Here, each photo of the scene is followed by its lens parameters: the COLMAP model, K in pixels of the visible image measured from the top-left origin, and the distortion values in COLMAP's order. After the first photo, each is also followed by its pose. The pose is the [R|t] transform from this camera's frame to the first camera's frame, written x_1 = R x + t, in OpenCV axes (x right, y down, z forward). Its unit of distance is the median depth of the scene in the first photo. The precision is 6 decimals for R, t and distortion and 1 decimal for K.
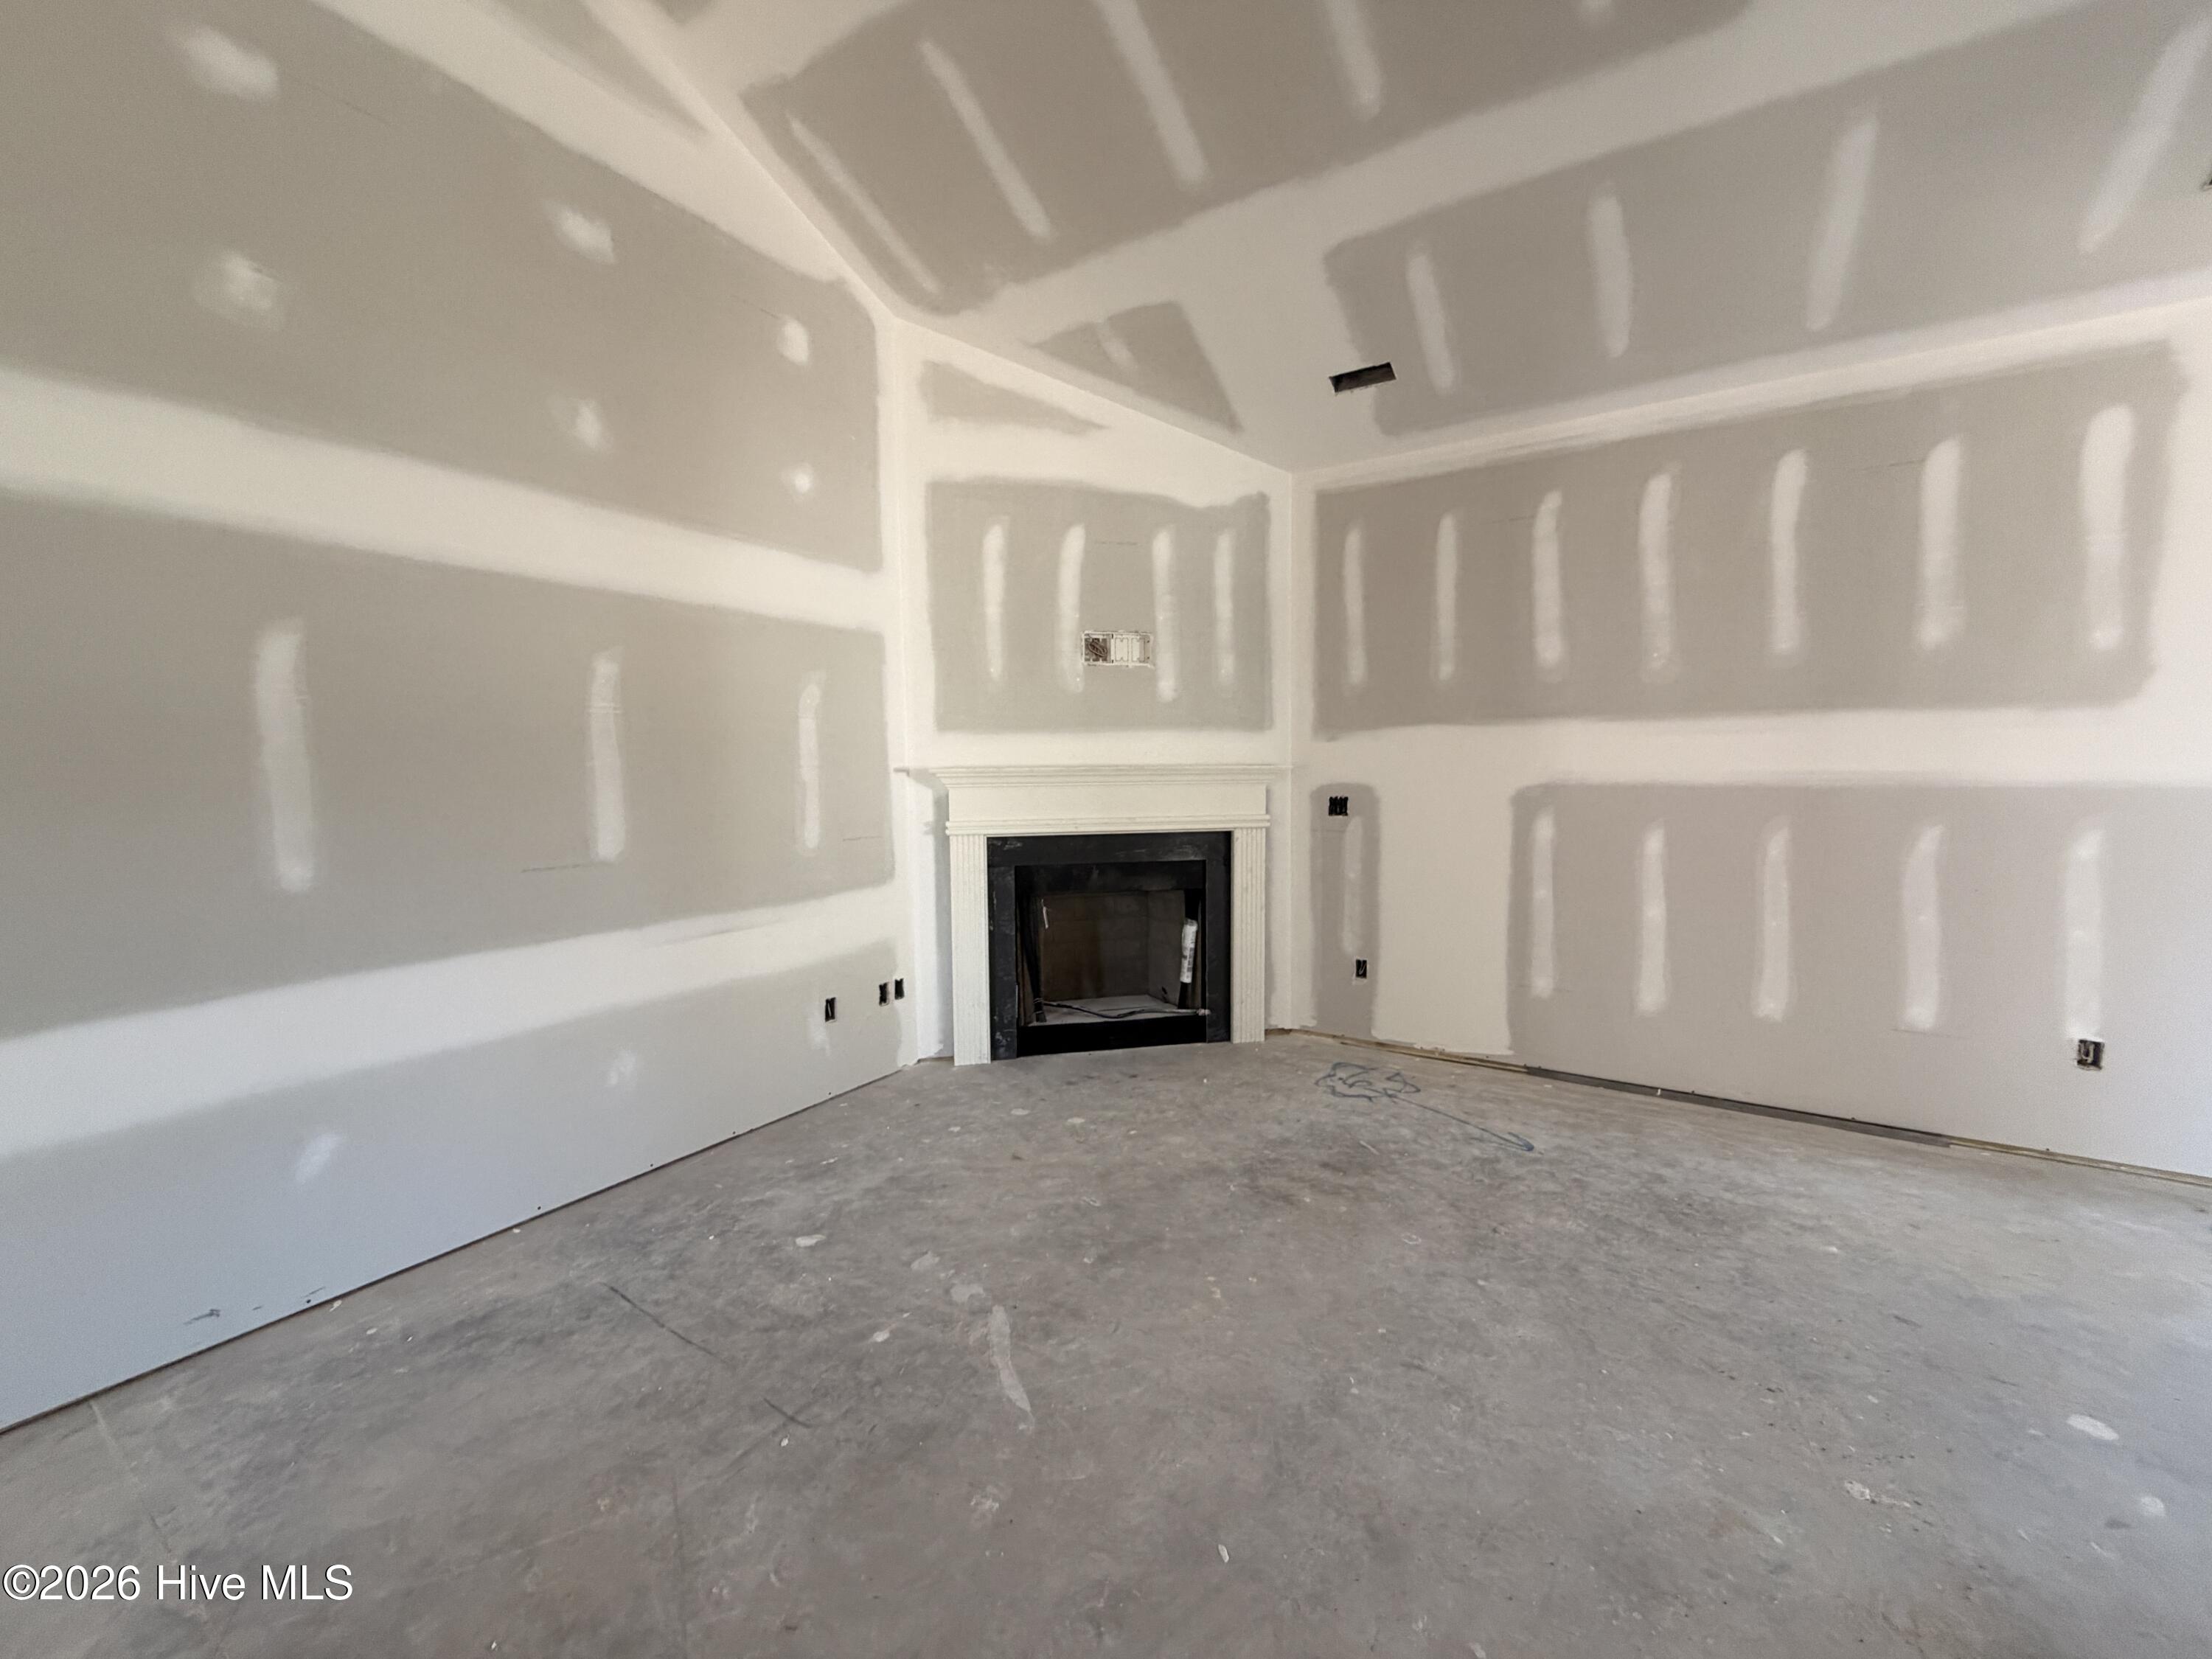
lens RADIAL K [[883.1, 0, 1100.2], [0, 883.1, 830.6], [0, 0, 1]] dist [-0.001410, 0.000769]
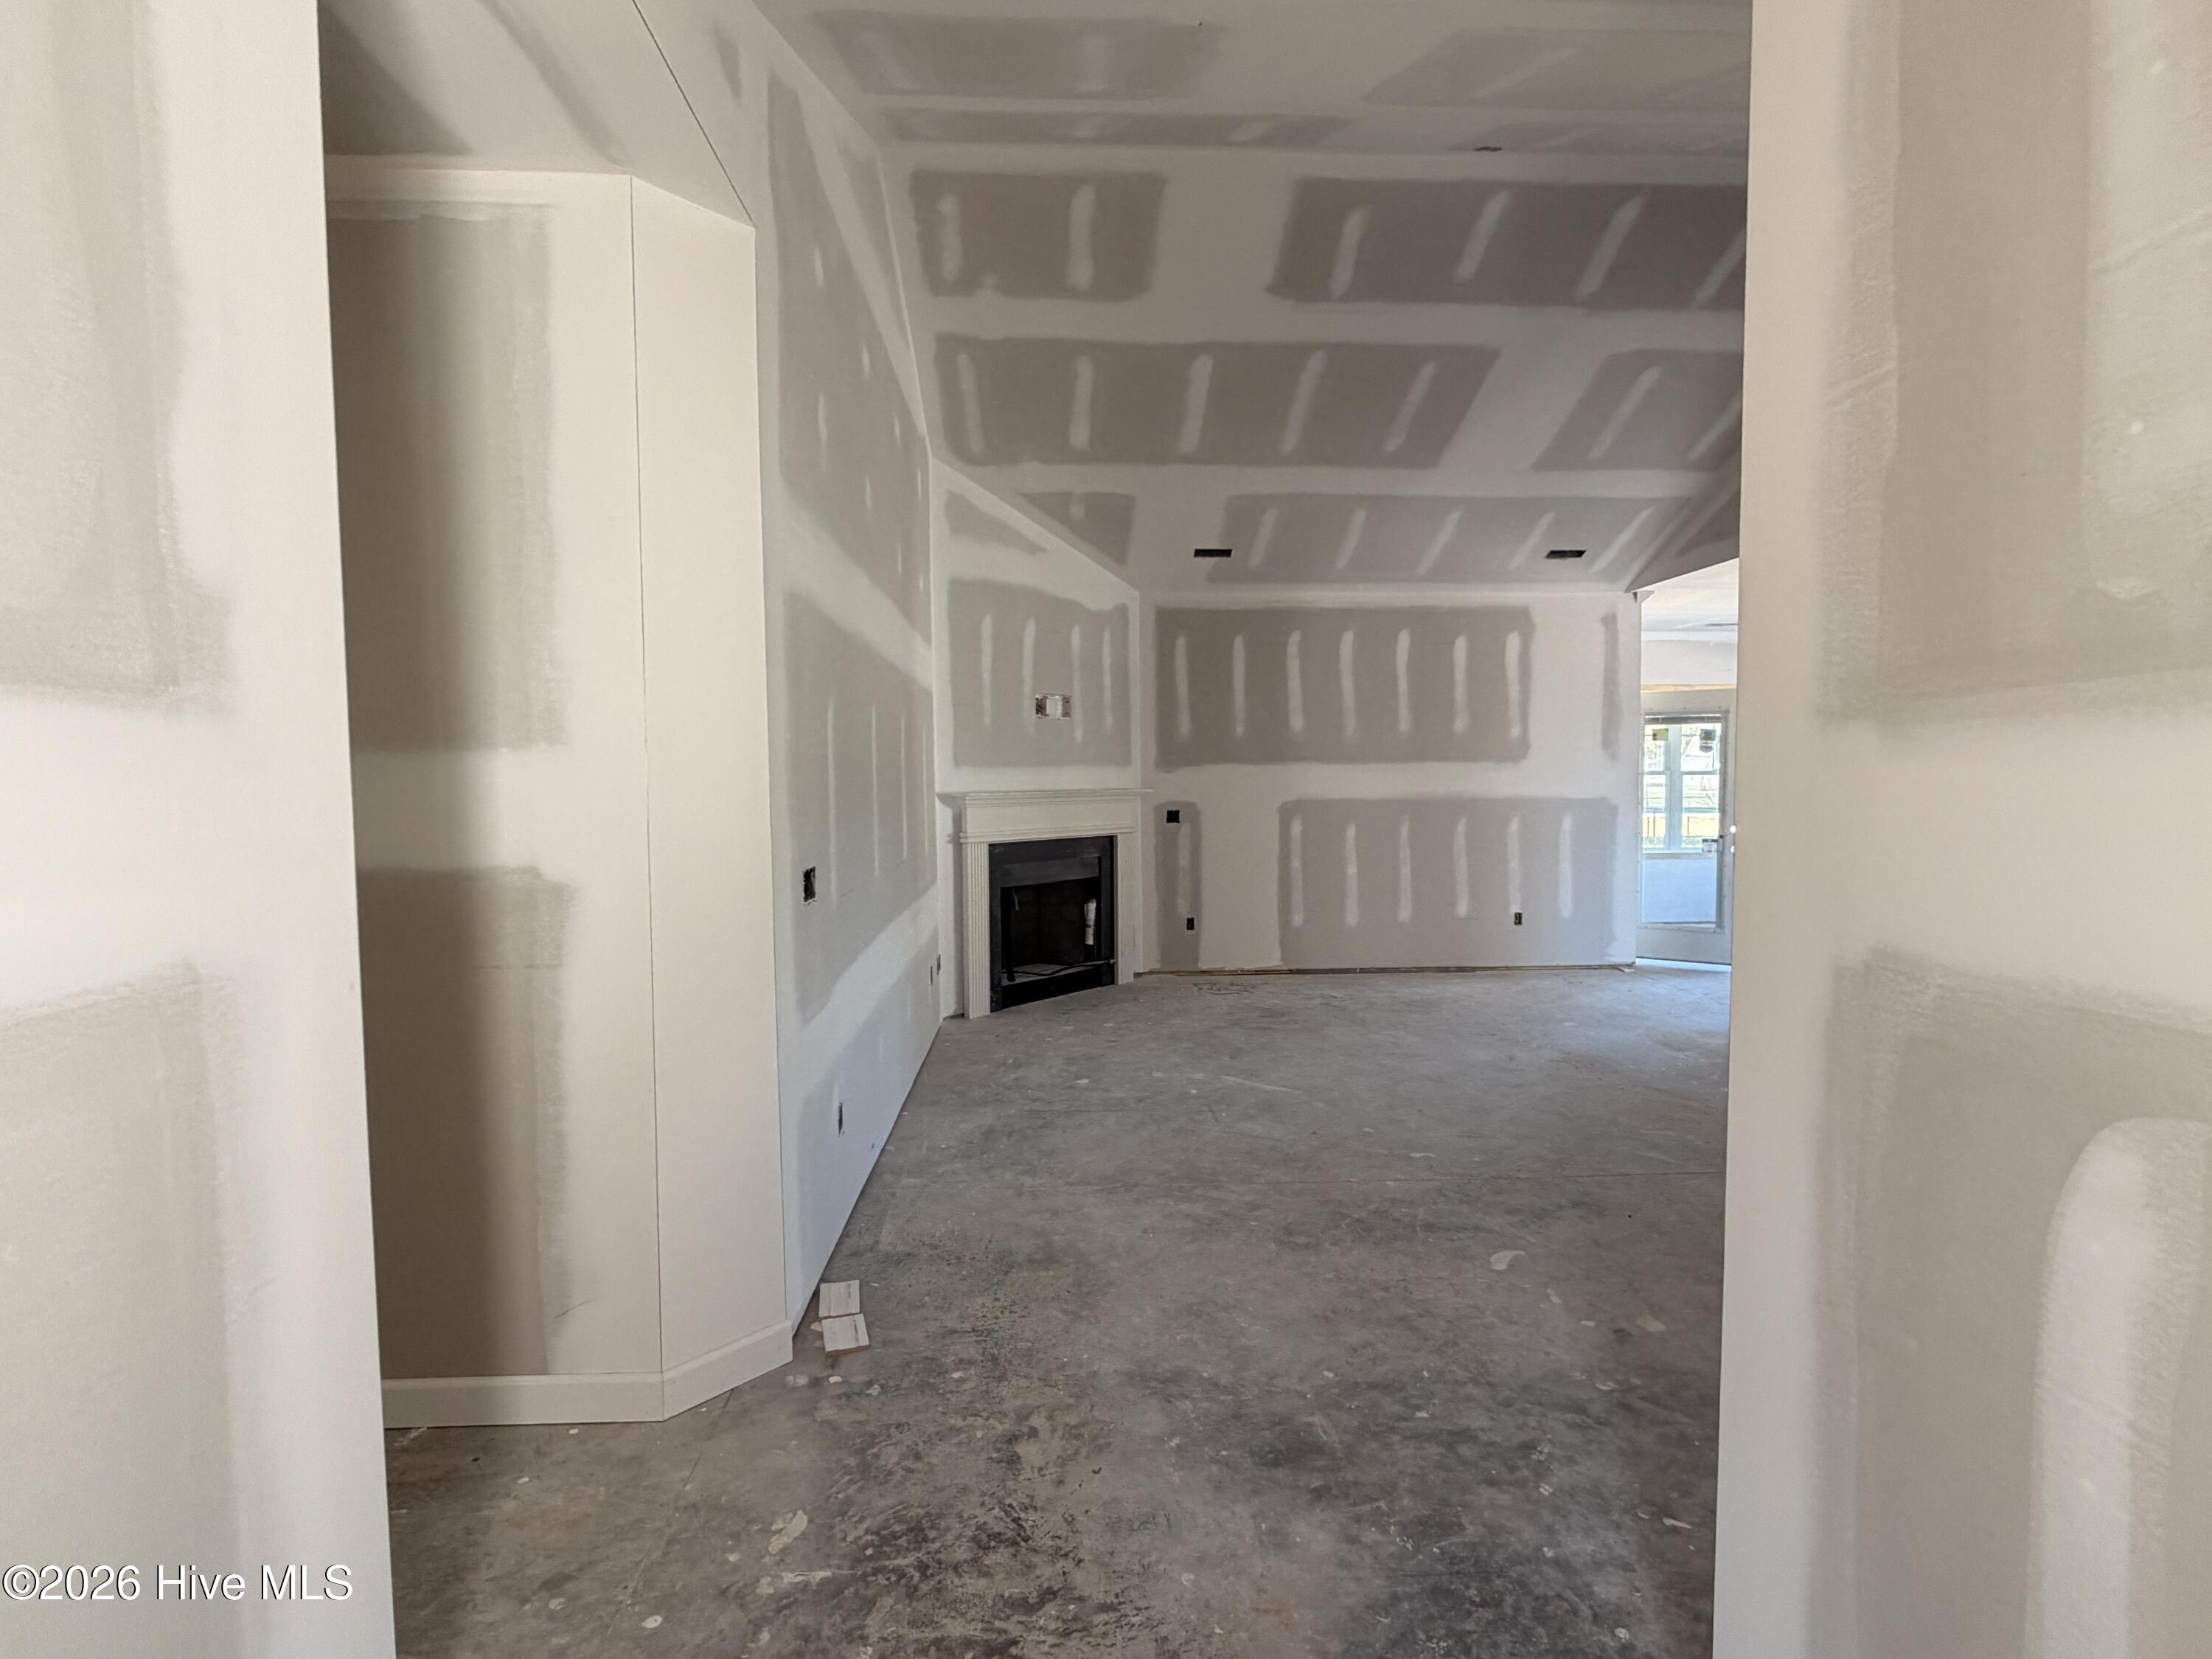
lens RADIAL K [[1037.2, 0, 1106.0], [0, 1037.2, 829.5], [0, 0, 1]] dist [-0.000641, -0.000040]
pose [[0.816207, -0.026235, 0.577163, -0.914234], [0.044794, 0.998835, -0.017945, 0.022728], [-0.576020, 0.040500, 0.816432, -0.402237]]
